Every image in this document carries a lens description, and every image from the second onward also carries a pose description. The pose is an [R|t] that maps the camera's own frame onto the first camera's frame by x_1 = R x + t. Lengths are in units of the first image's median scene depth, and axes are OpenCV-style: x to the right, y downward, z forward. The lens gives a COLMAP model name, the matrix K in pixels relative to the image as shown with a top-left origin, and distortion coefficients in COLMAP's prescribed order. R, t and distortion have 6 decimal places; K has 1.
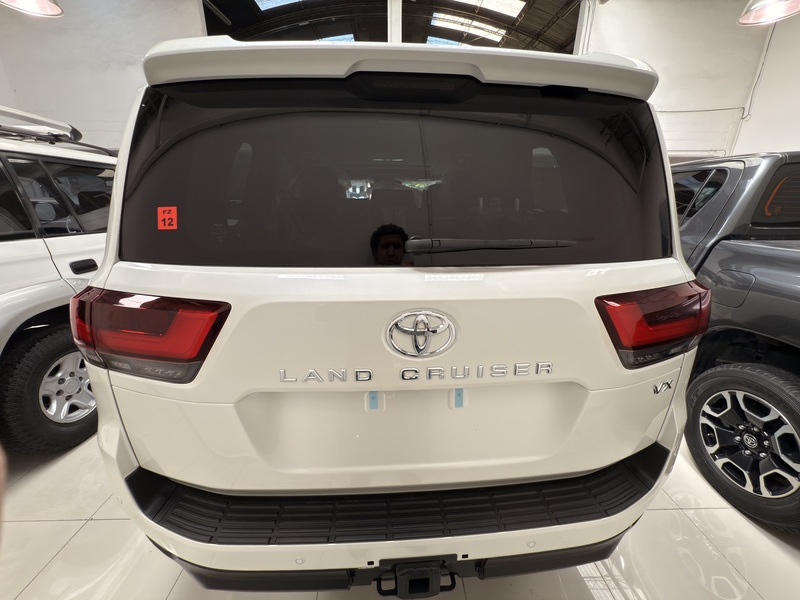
lens RADIAL K [[336.4, 0, 400.0], [0, 336.4, 300.0], [0, 0, 1]] dist [-0.001208, -0.000246]
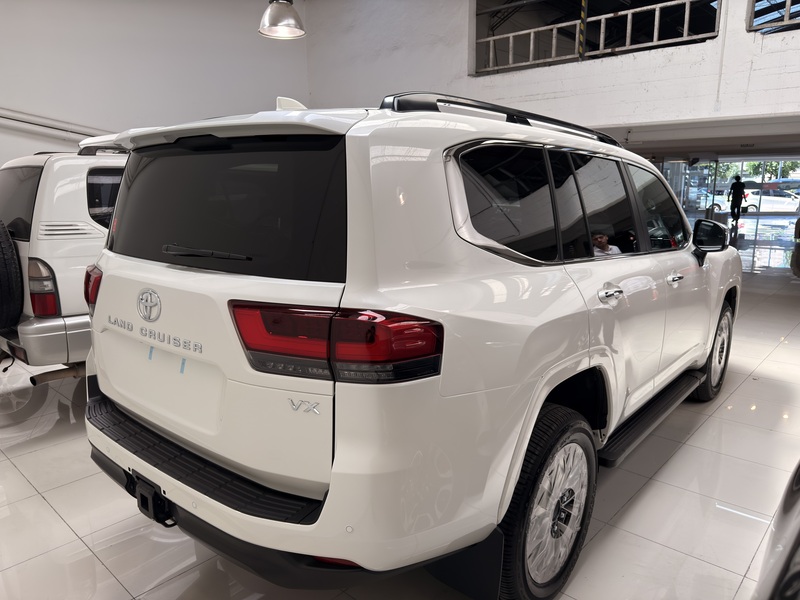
lens RADIAL K [[570.8, 0, 400.0], [0, 570.8, 300.0], [0, 0, 1]] dist [0.008317, -0.027953]
pose [[0.717028, 0.133224, -0.684194, 2.325481], [-0.197470, 0.980177, -0.016090, -0.093294], [0.668488, 0.146645, 0.729122, -0.118220]]
